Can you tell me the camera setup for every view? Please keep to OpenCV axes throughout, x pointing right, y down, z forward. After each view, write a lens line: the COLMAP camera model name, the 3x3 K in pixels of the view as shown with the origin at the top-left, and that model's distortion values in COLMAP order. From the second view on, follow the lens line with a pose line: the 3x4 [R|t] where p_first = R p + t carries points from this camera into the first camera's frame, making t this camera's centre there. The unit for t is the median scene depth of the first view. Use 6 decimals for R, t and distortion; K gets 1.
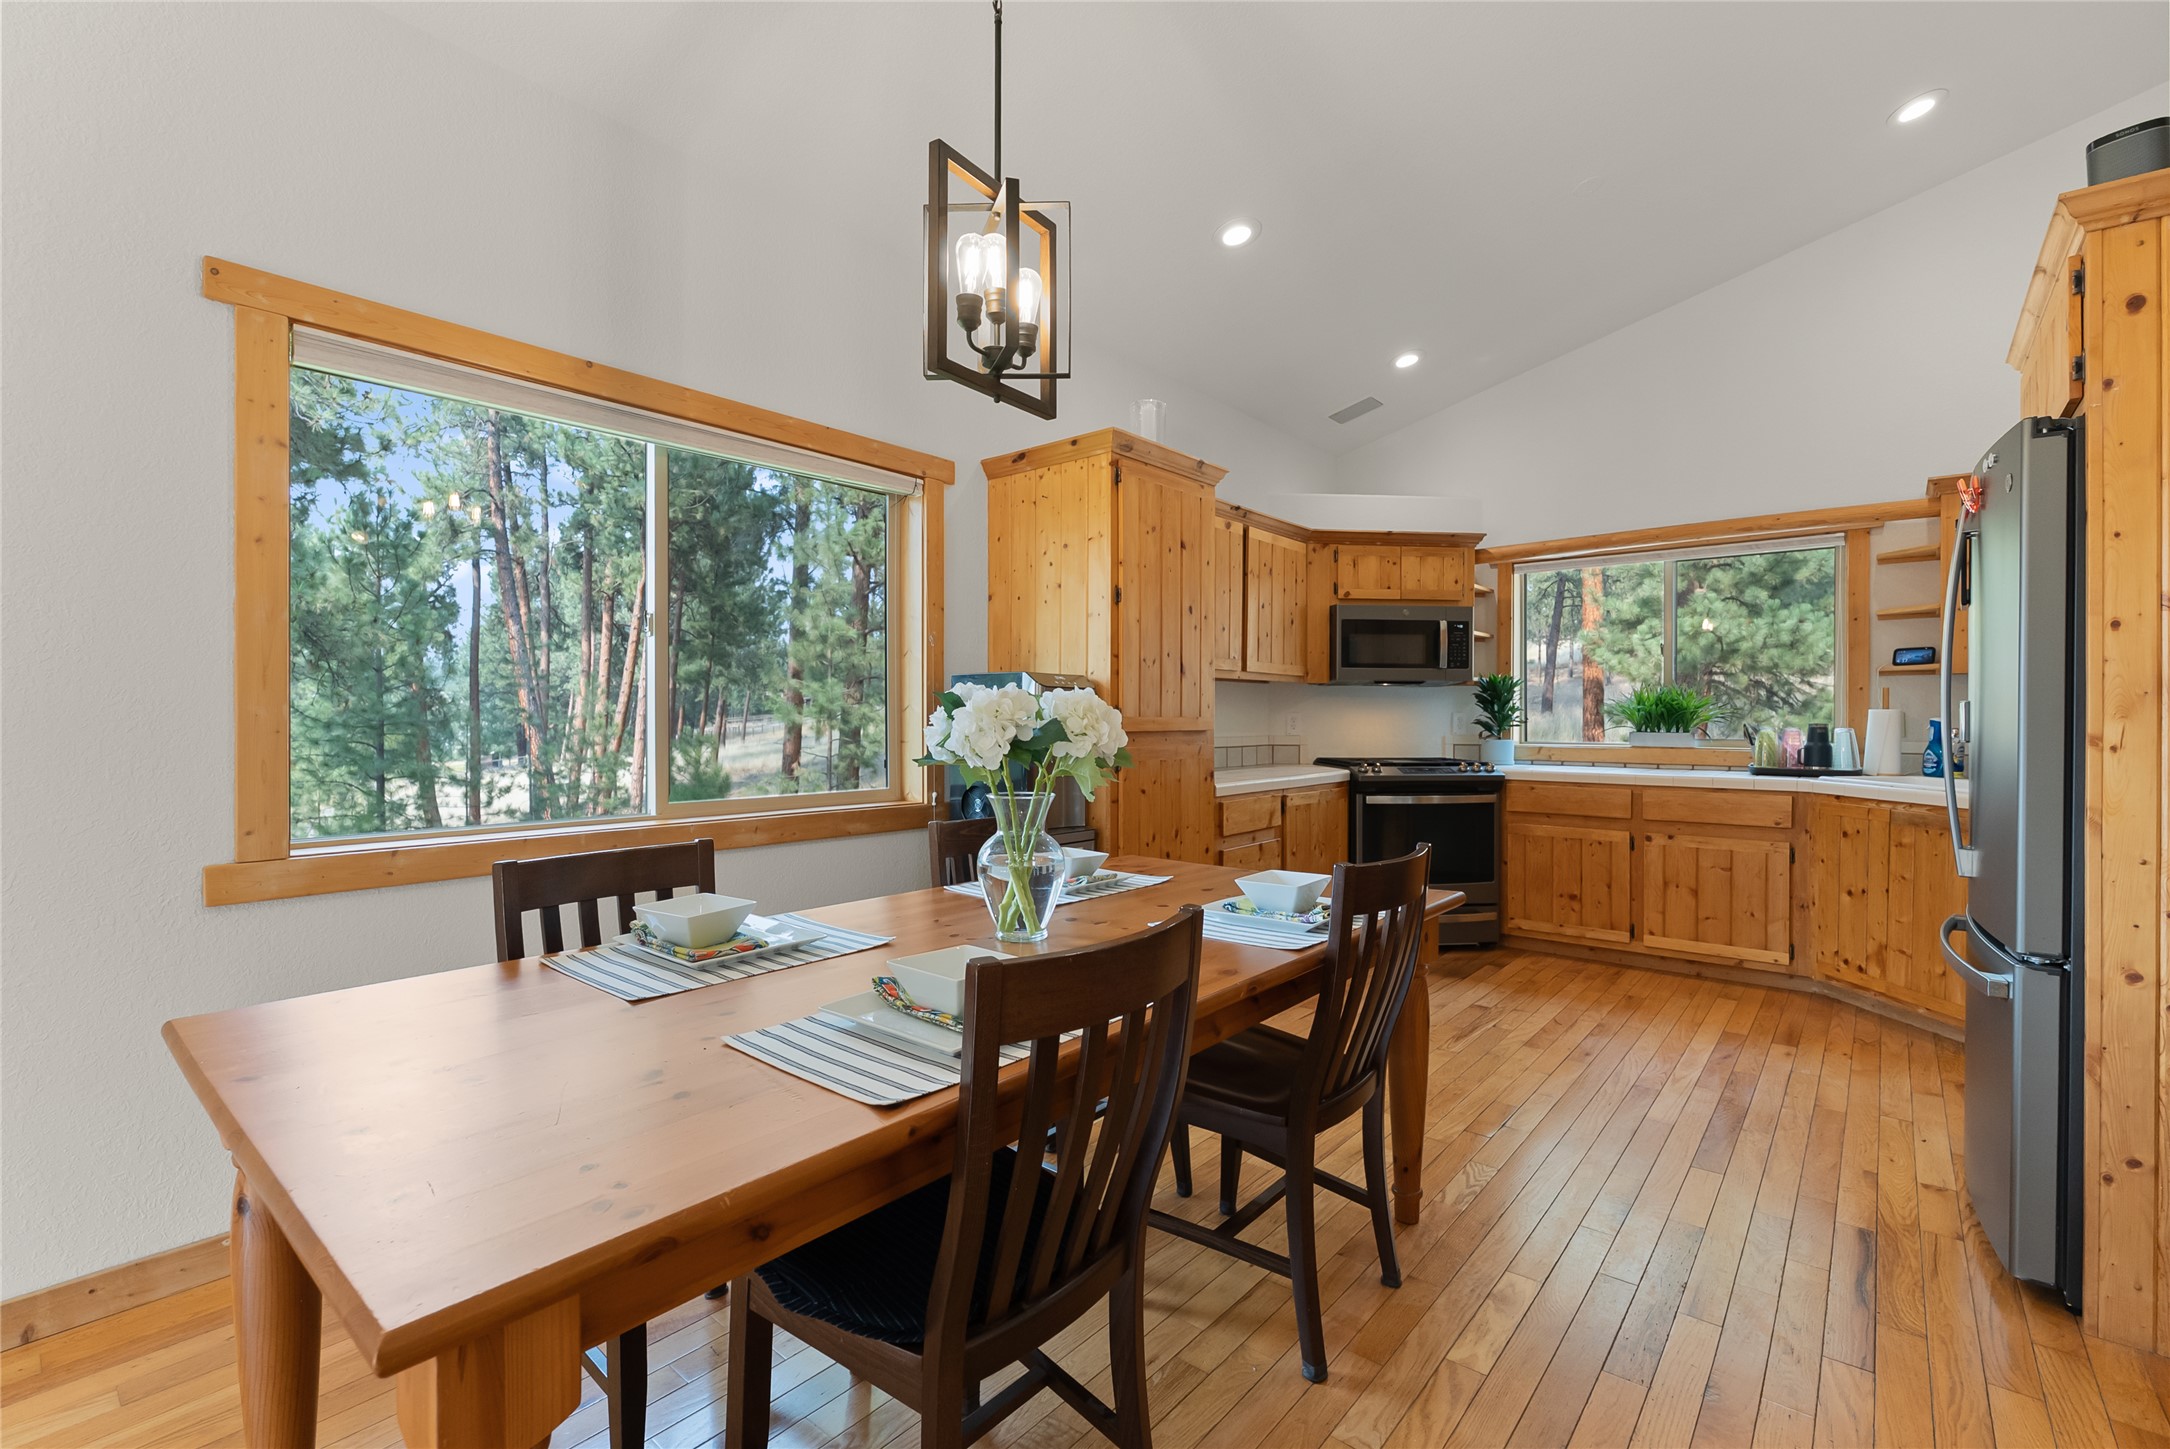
lens RADIAL K [[948.1, 0, 1094.5], [0, 948.1, 718.2], [0, 0, 1]] dist [-0.000901, -0.000021]
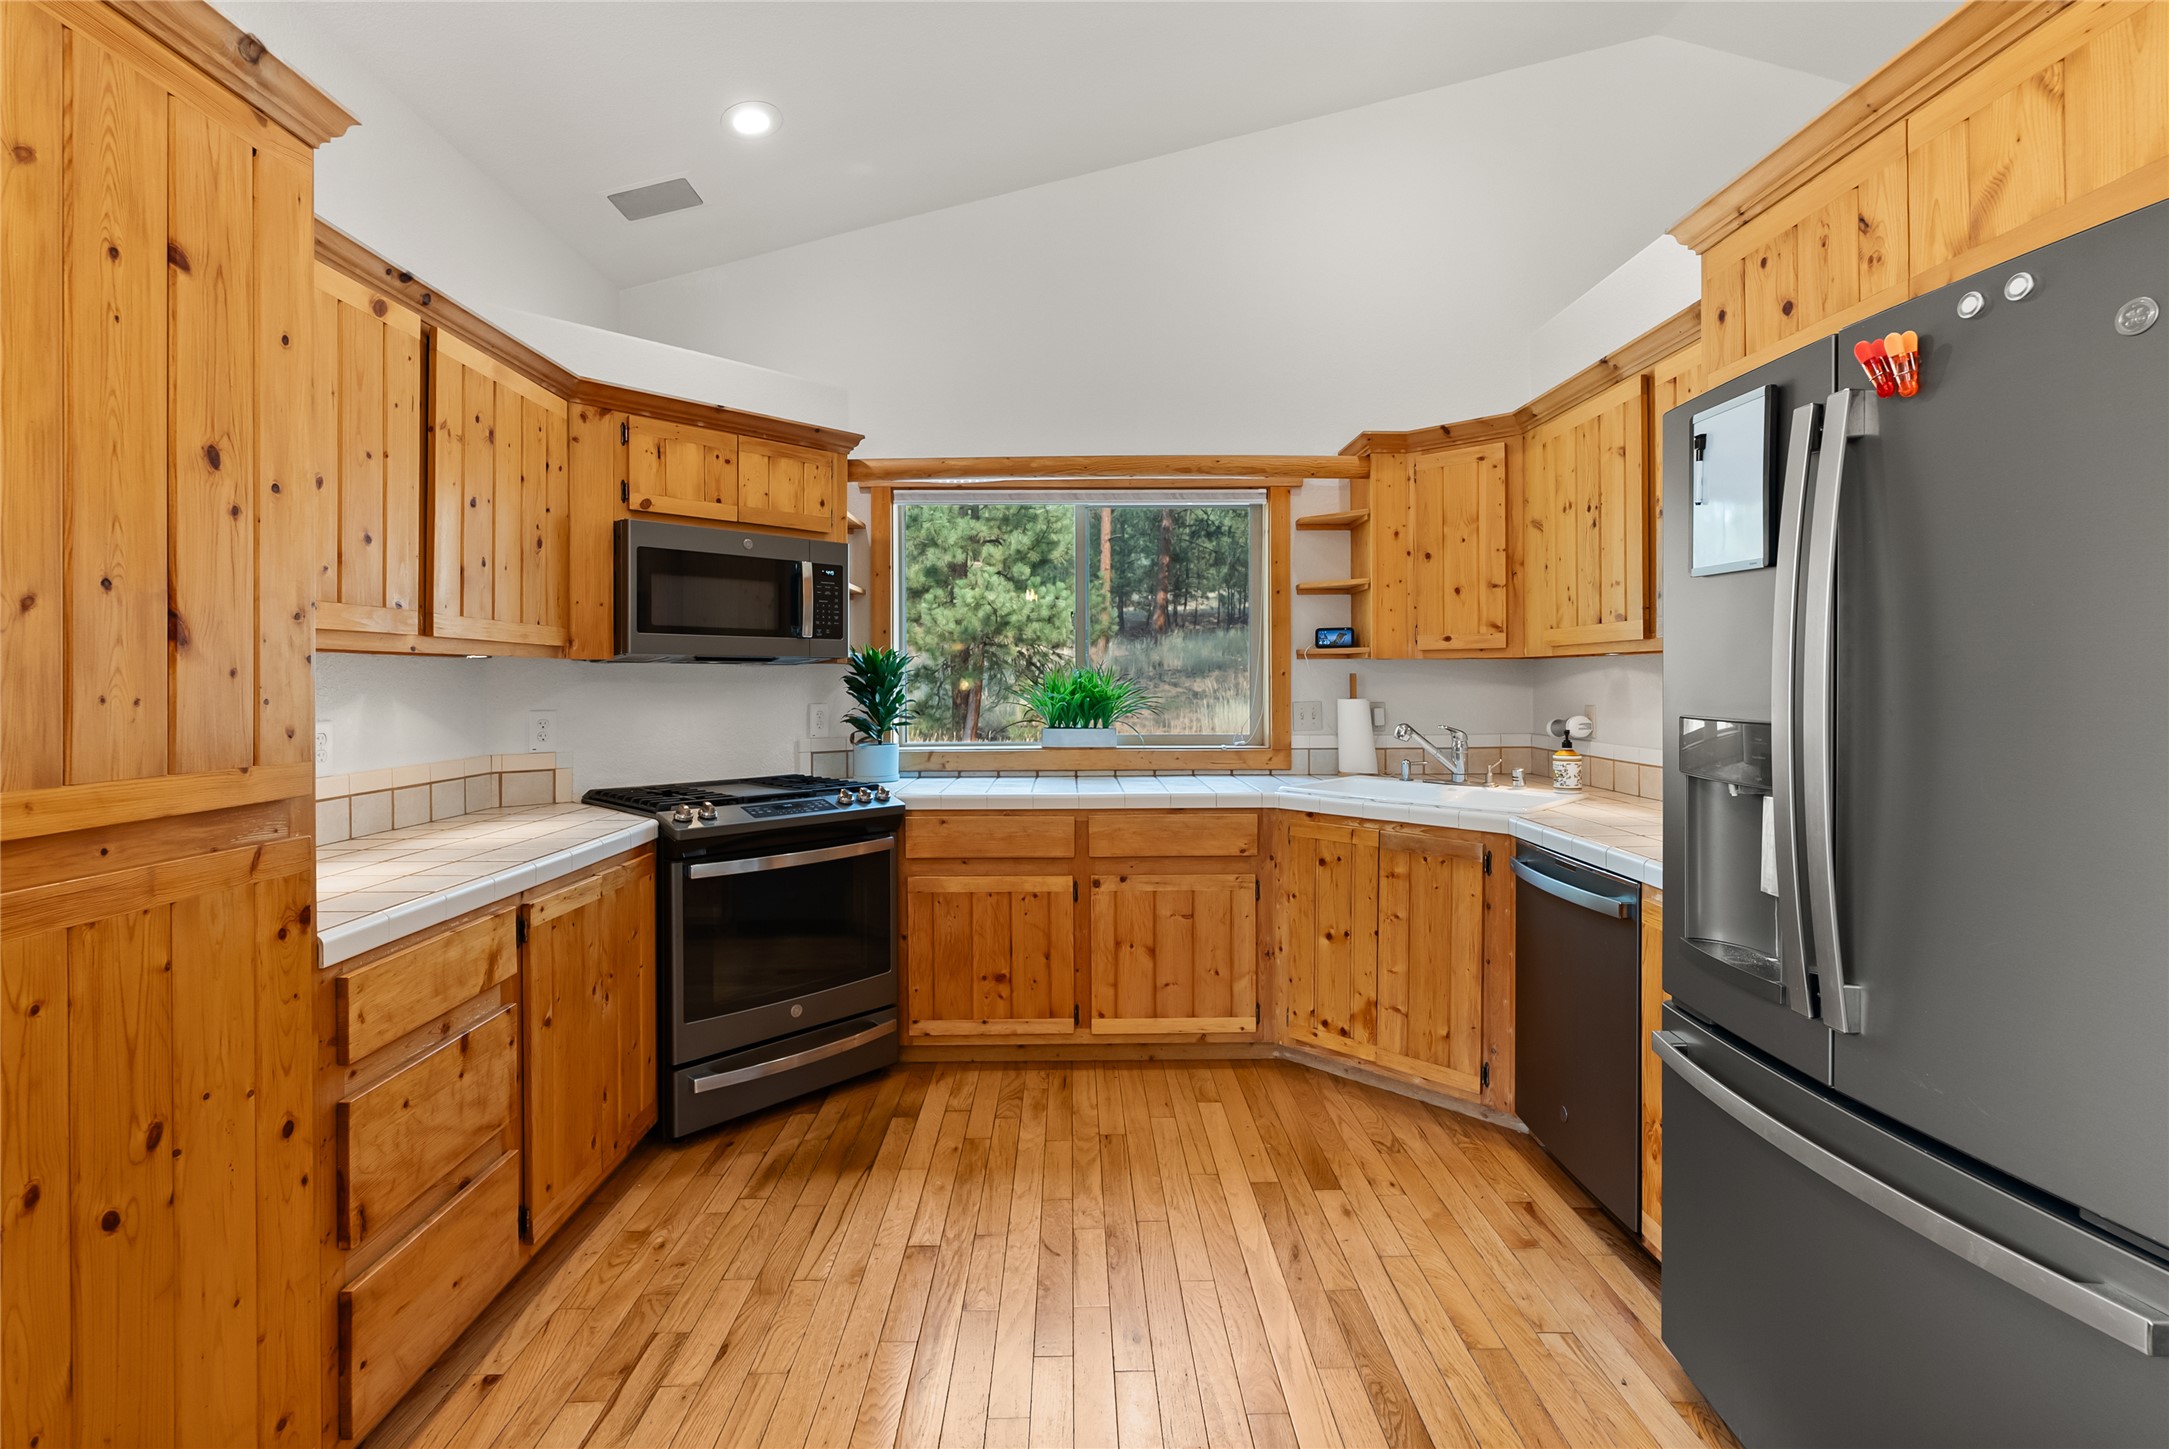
lens RADIAL K [[996.8, 0, 1083.5], [0, 996.8, 680.9], [0, 0, 1]] dist [-0.007525, 0.000389]
pose [[0.758833, -0.005330, 0.651264, 0.084878], [0.007058, 0.999975, -0.000040, -0.025034], [-0.651248, 0.004627, 0.758851, 0.418798]]
